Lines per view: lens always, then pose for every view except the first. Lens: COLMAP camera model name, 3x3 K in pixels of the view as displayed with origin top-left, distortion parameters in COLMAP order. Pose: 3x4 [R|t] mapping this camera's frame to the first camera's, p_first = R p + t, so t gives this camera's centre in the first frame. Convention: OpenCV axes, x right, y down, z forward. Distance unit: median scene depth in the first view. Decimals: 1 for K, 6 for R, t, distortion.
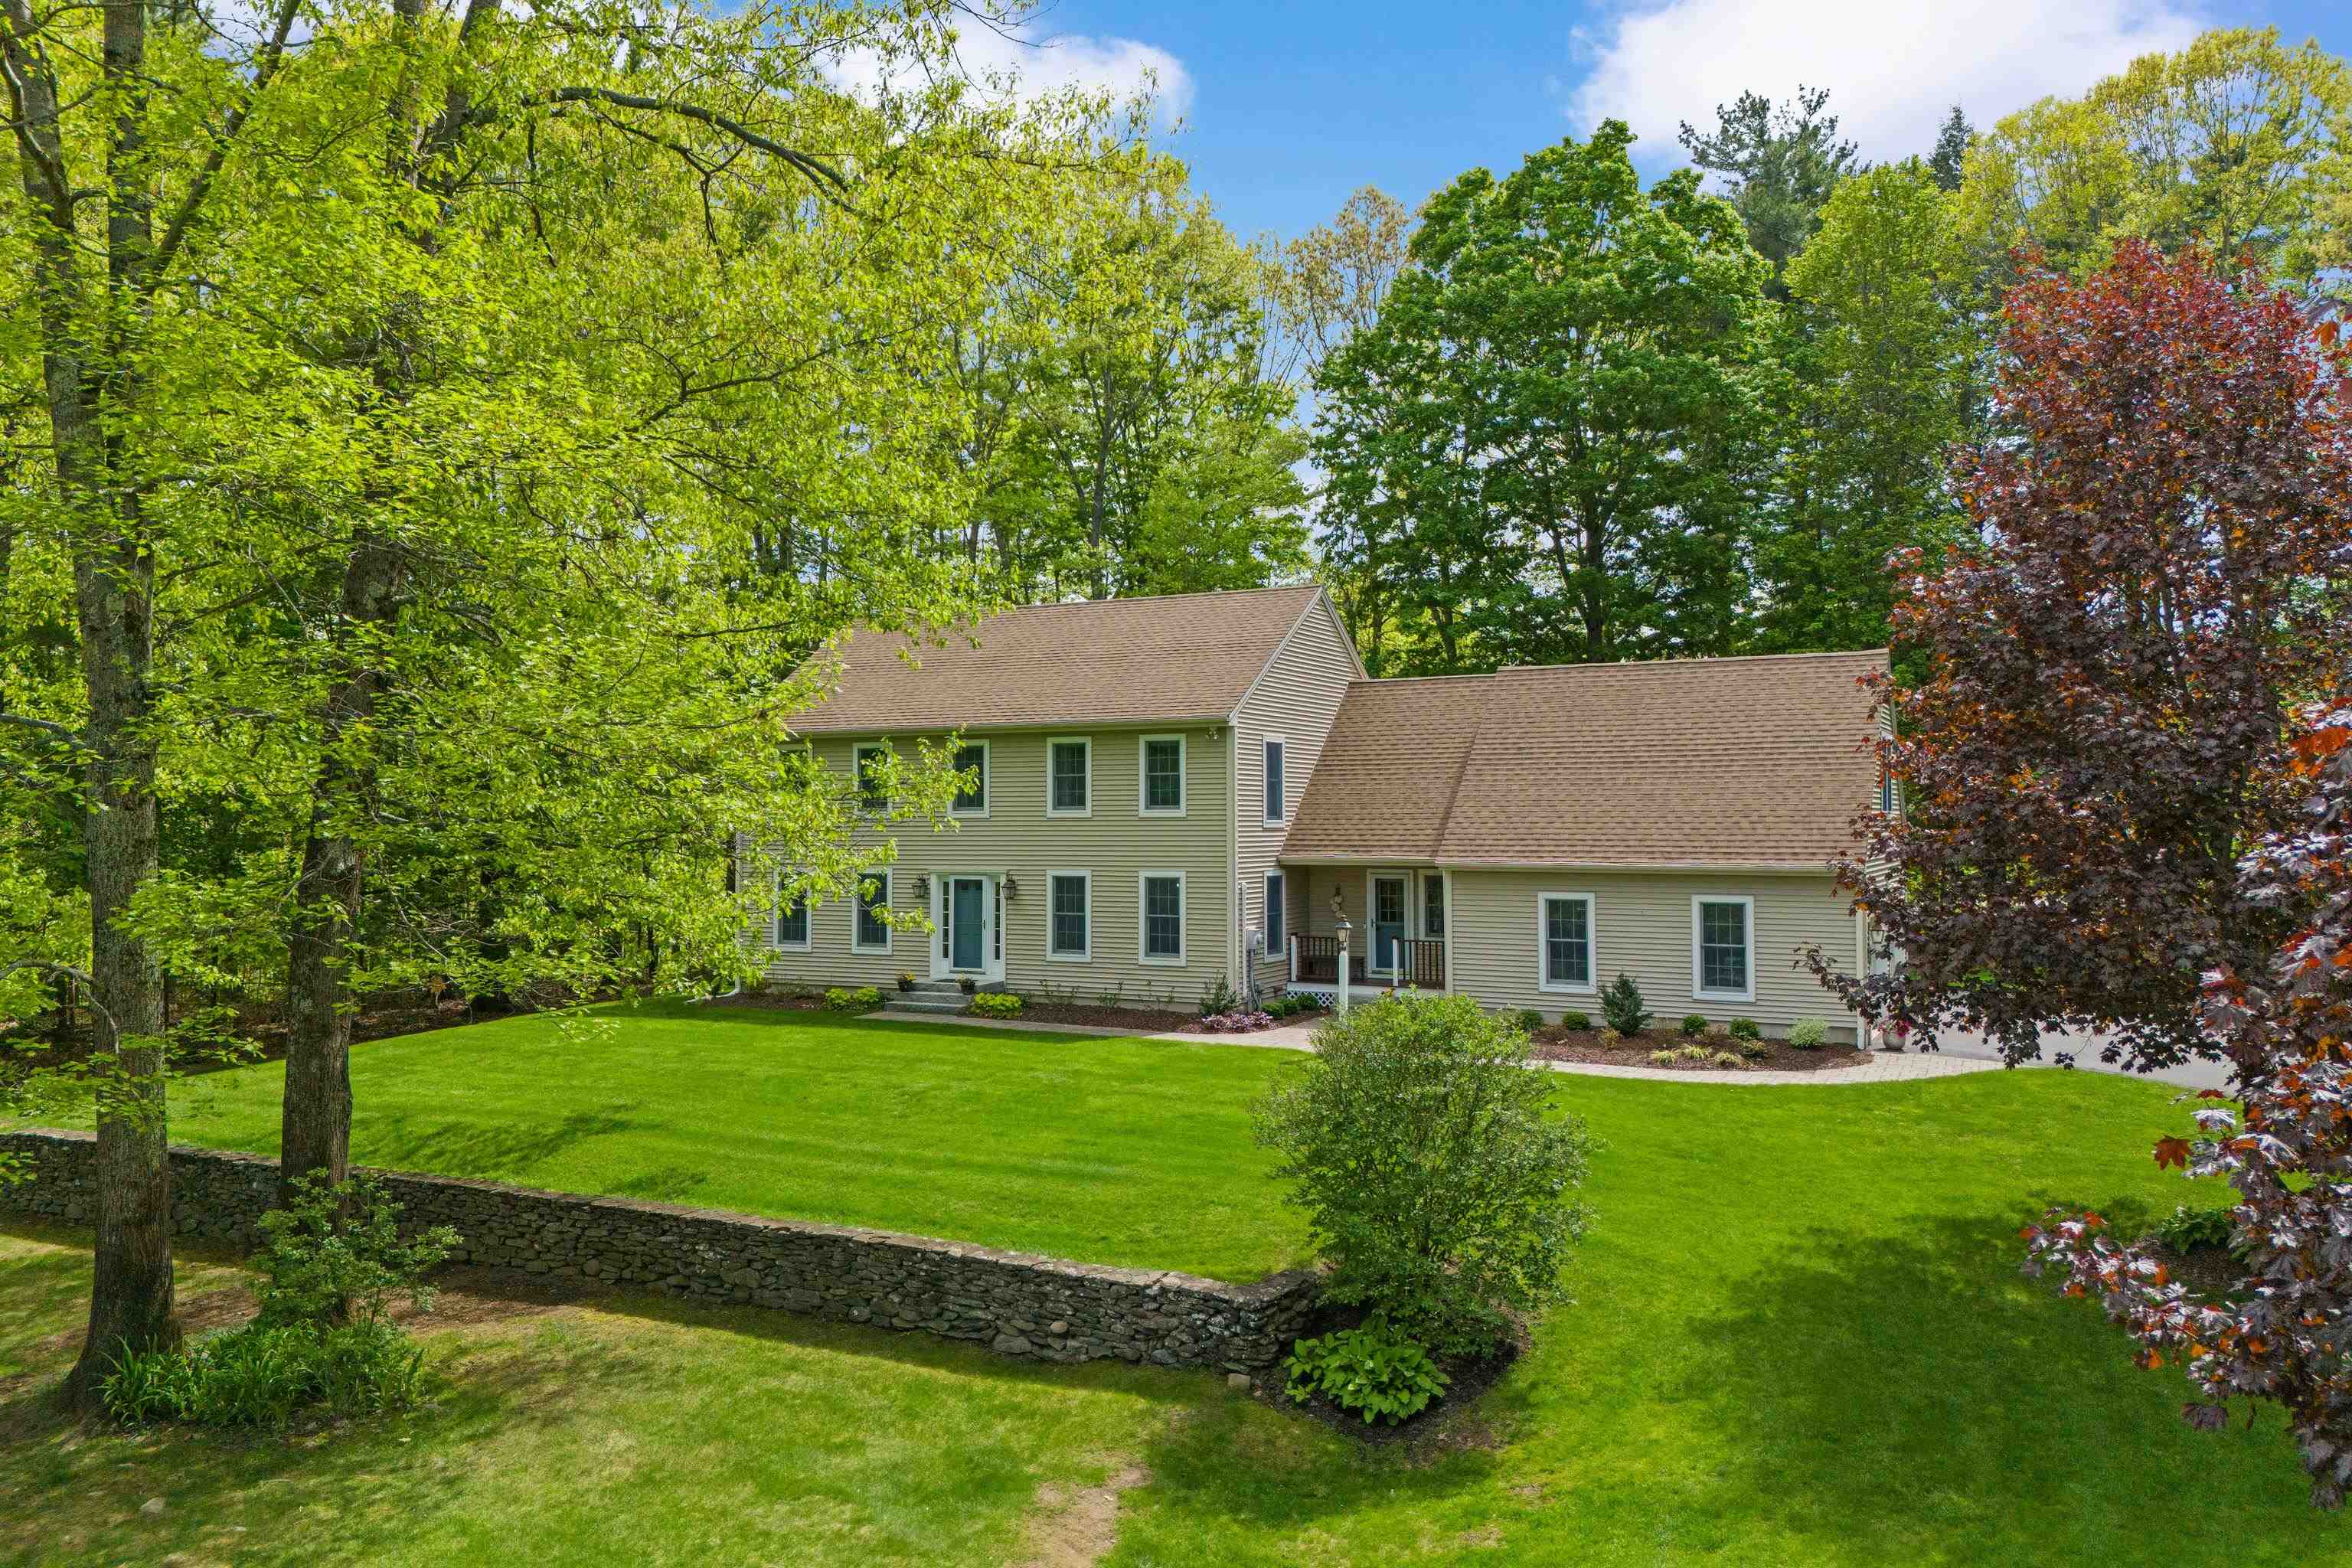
lens RADIAL K [[1661.0, 0, 1176.0], [0, 1661.0, 784.0], [0, 0, 1]] dist [0.039373, -0.004026]
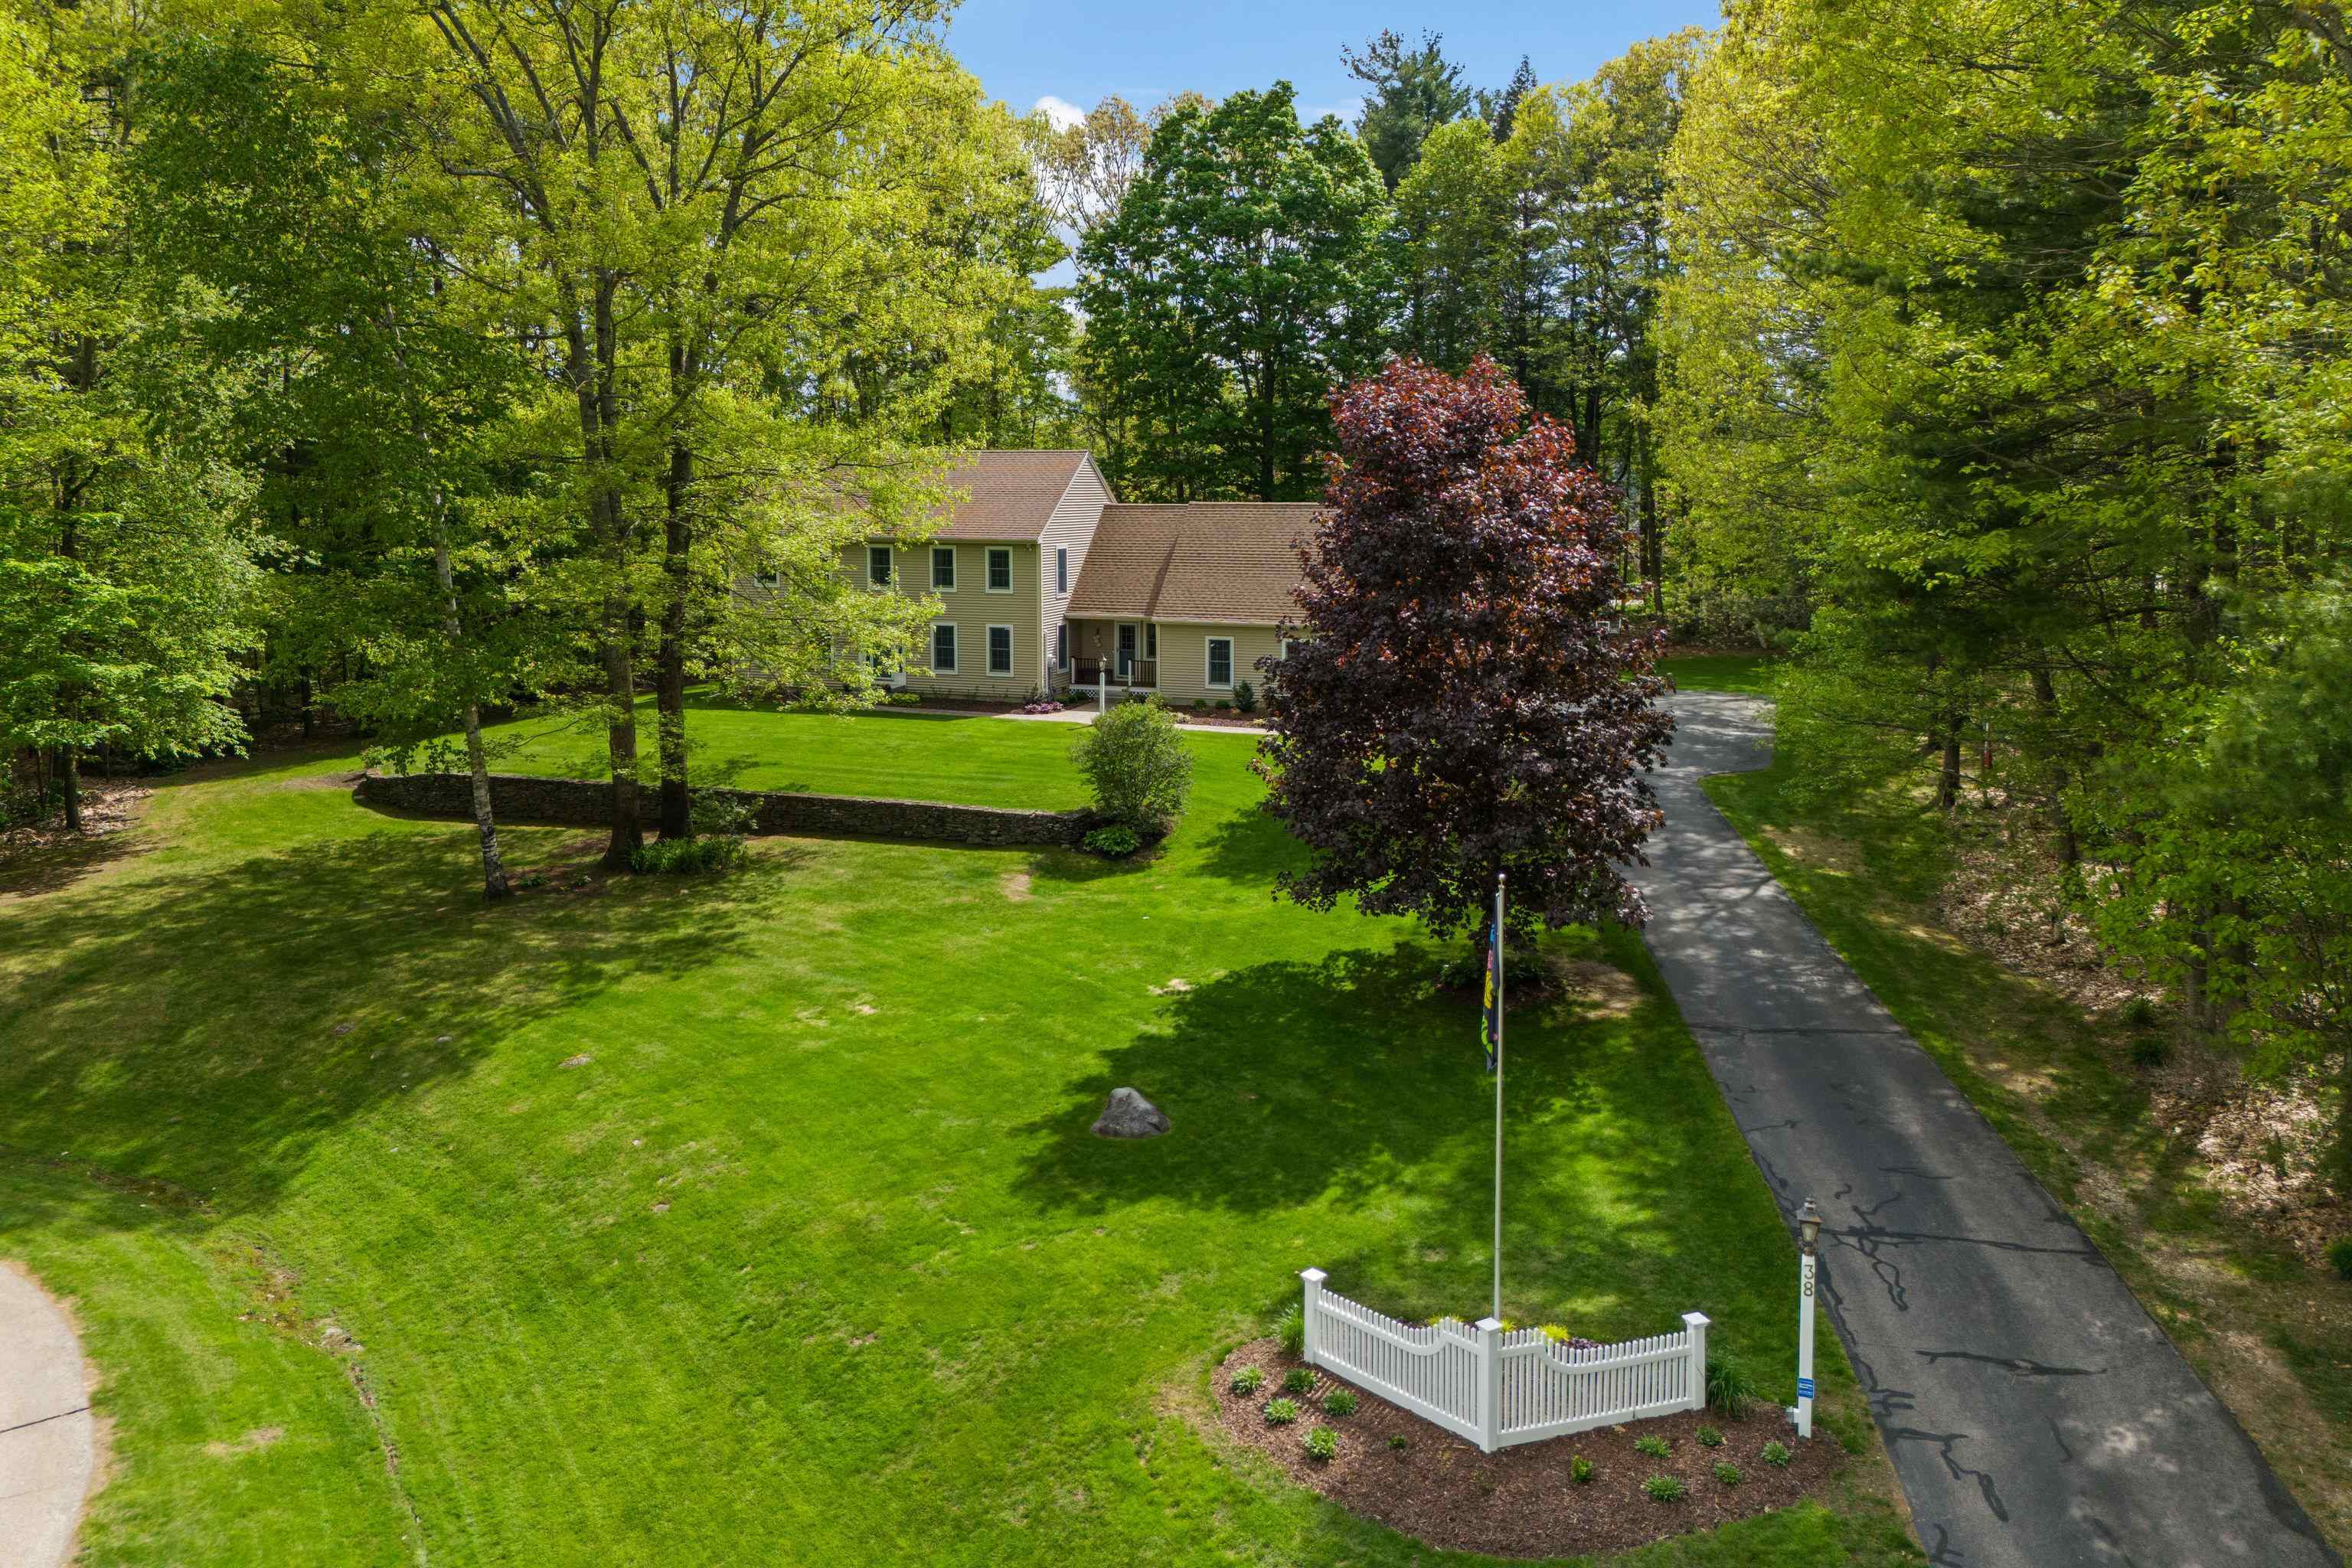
lens RADIAL K [[1661.0, 0, 1176.0], [0, 1661.0, 784.0], [0, 0, 1]] dist [0.039373, -0.004026]
pose [[0.988850, -0.022180, 0.147252, -0.085069], [-0.007838, 0.979722, 0.200207, -0.134082], [-0.148706, -0.199129, 0.968625, -0.765872]]
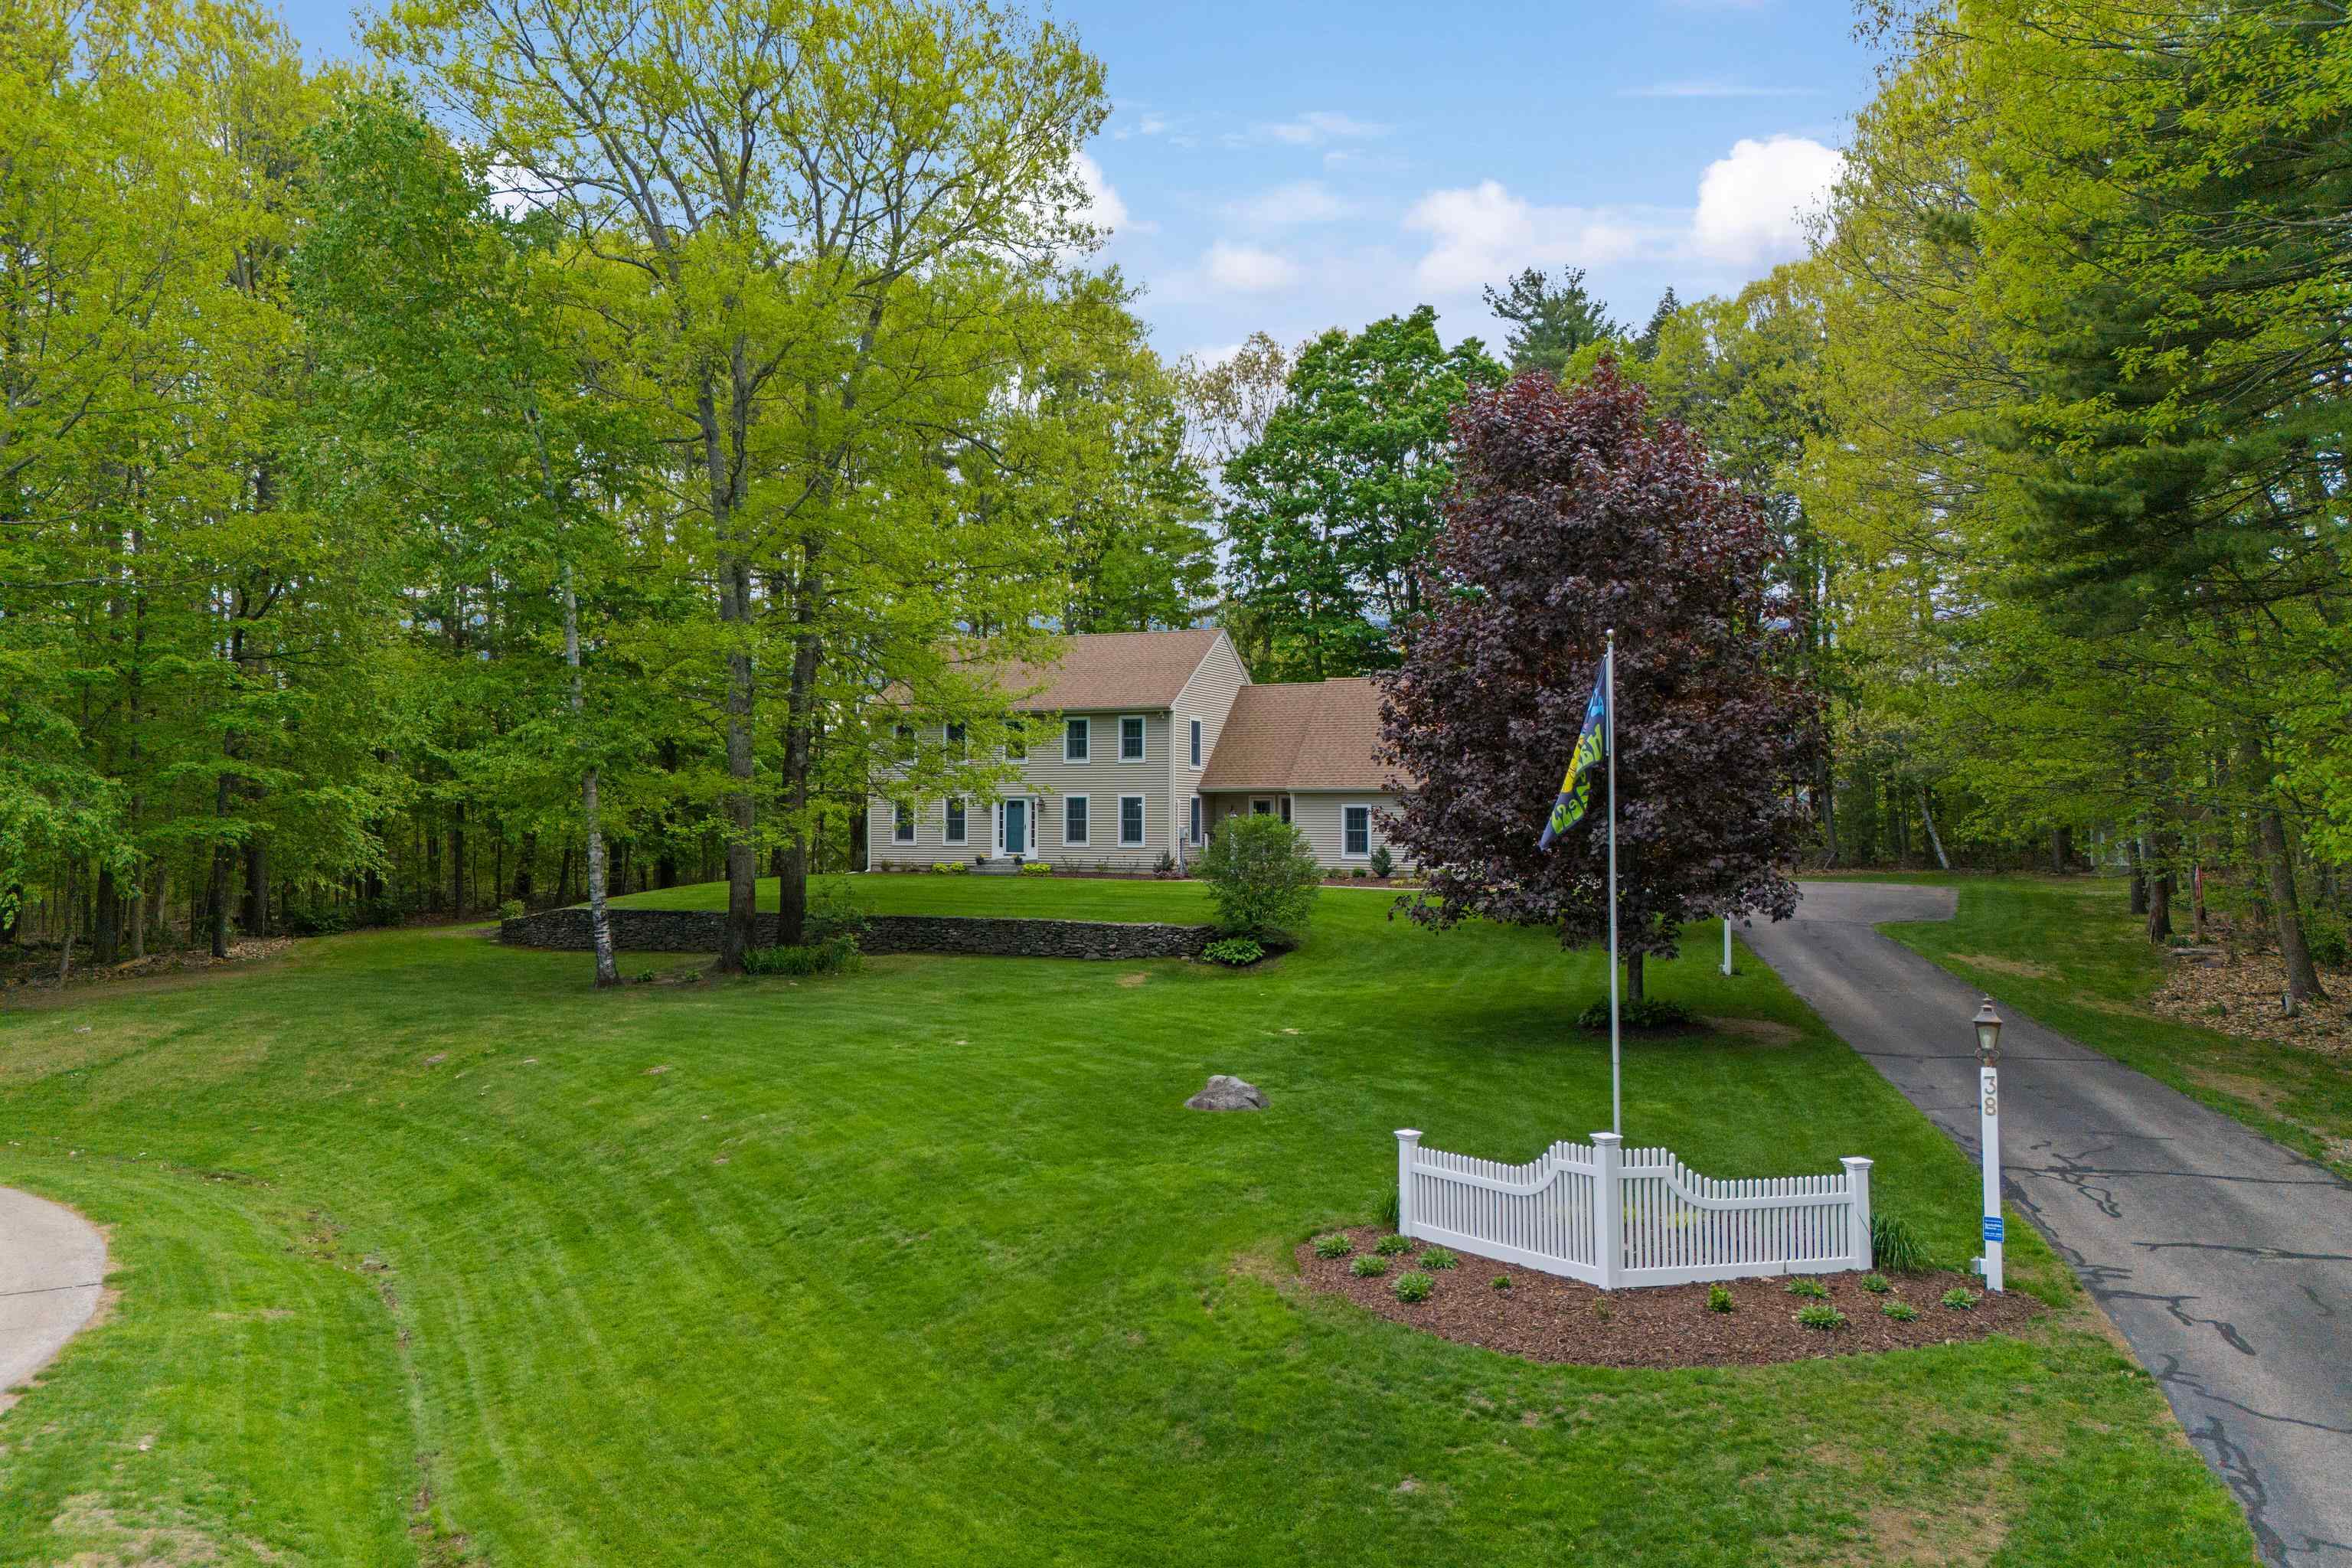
lens RADIAL K [[1671.6, 0, 1184.1], [0, 1671.6, 888.8], [0, 0, 1]] dist [0.039538, -0.002588]
pose [[0.998238, 0.002108, 0.059299, -0.056241], [-0.005790, 0.998060, 0.061984, 0.042100], [-0.059054, -0.062218, 0.996314, -0.749751]]
